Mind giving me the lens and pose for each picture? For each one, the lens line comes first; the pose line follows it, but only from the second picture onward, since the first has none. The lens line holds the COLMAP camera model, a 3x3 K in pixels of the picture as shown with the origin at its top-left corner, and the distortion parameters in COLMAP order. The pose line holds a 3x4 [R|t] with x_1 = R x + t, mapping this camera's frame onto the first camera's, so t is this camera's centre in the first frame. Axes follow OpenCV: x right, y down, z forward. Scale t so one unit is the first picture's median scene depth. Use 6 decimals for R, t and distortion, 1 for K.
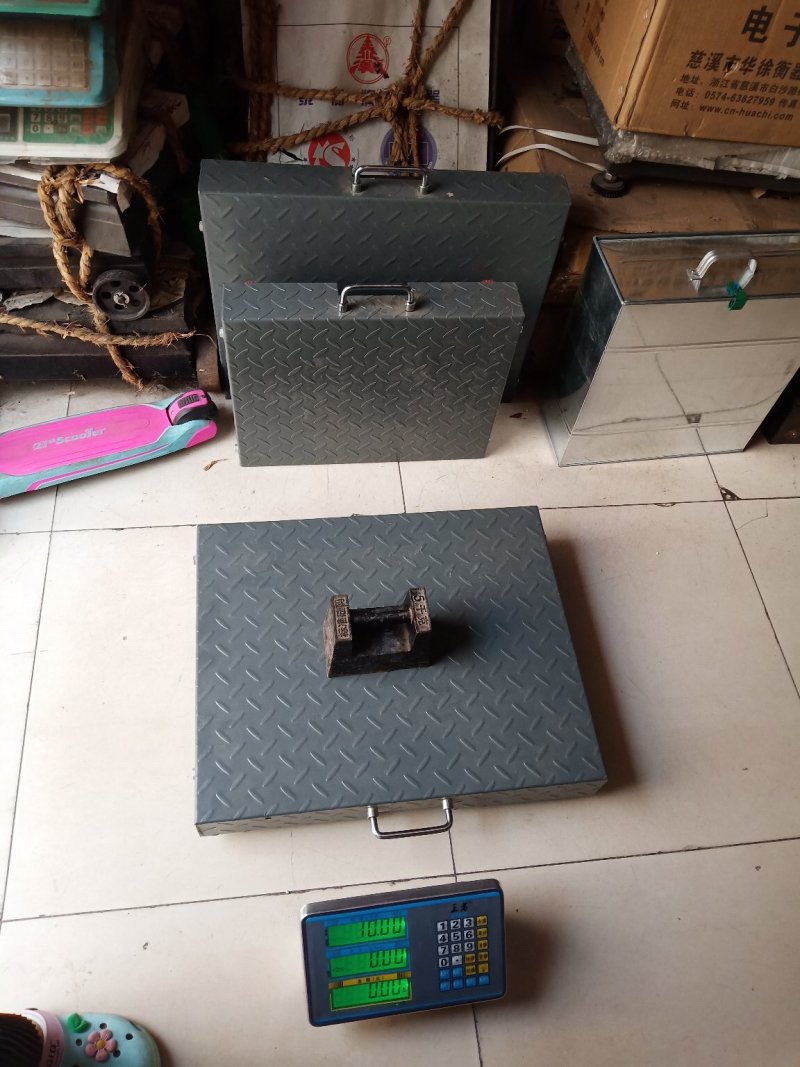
lens RADIAL K [[808.5, 0, 393.5], [0, 808.5, 530.2], [0, 0, 1]] dist [0.034484, -0.078986]
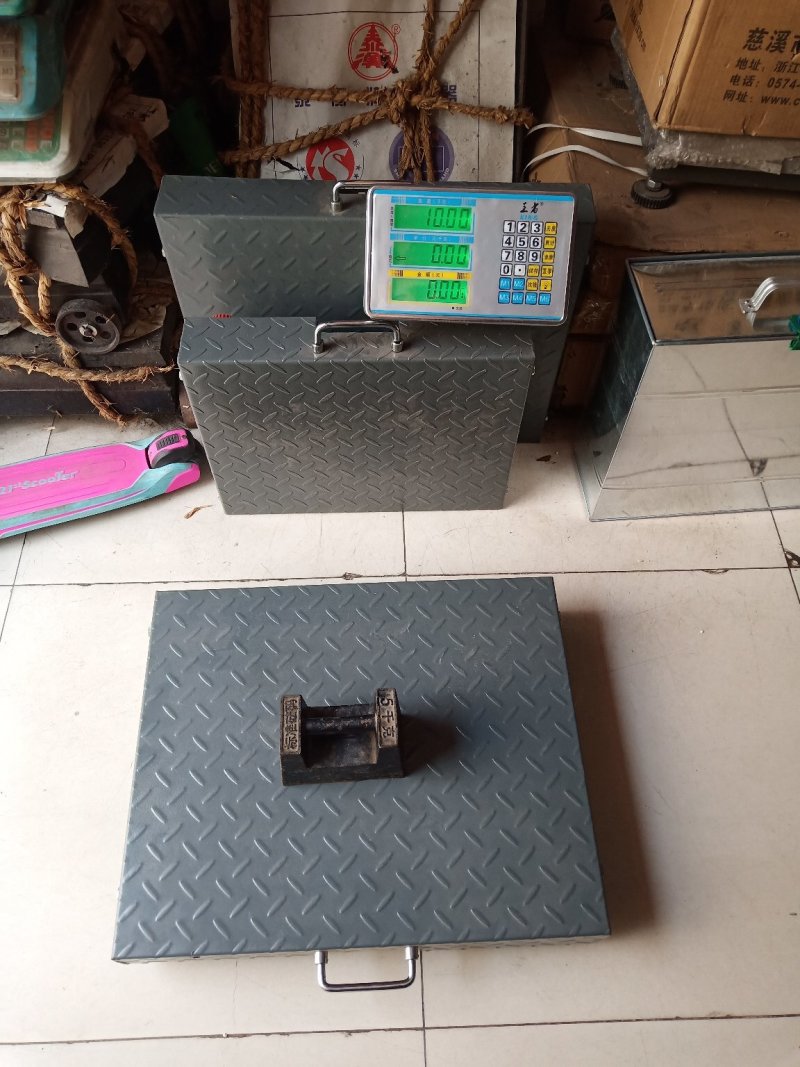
lens RADIAL K [[810.7, 0, 400.4], [0, 810.7, 528.6], [0, 0, 1]] dist [0.013999, -0.037356]
pose [[0.994524, 0.025769, -0.101284, 0.099378], [-0.024616, 0.999617, 0.012617, -0.083201], [0.101570, -0.010055, 0.994778, 0.135335]]
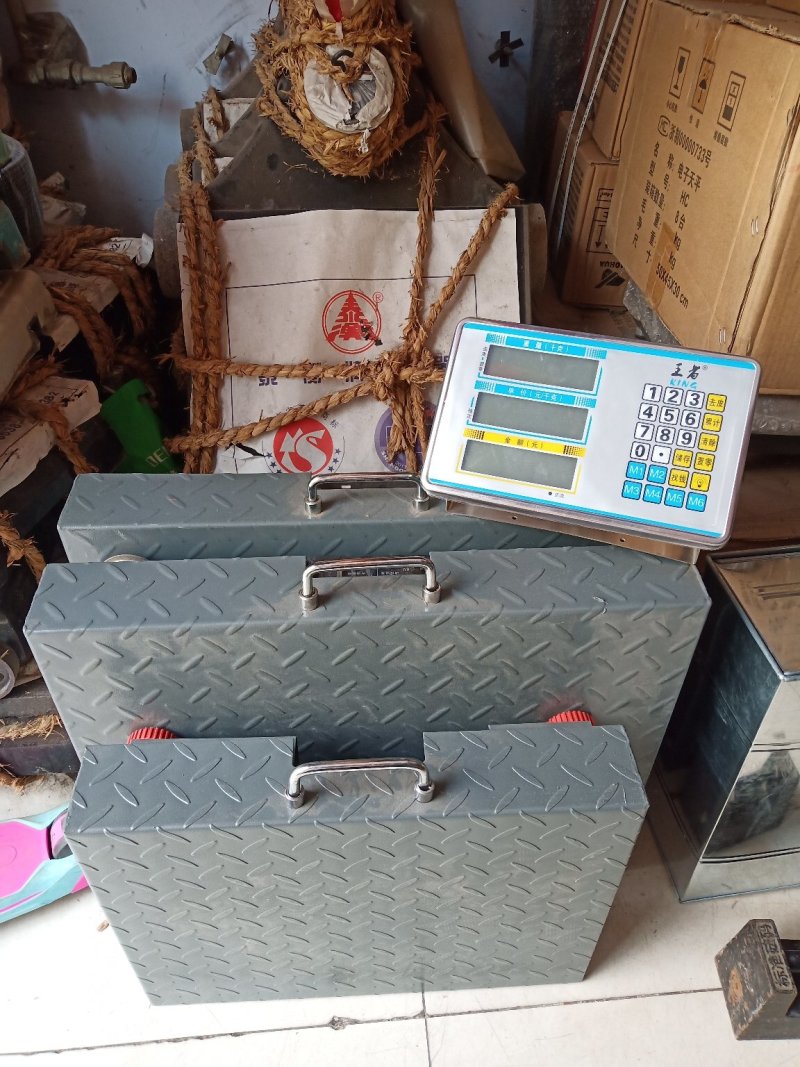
lens RADIAL K [[798.3, 0, 399.2], [0, 798.3, 555.9], [0, 0, 1]] dist [0.108913, -0.272231]
pose [[0.996773, -0.042796, -0.067917, 0.051621], [0.023933, 0.965996, -0.257447, -0.191879], [0.076625, 0.254991, 0.963903, 0.361124]]
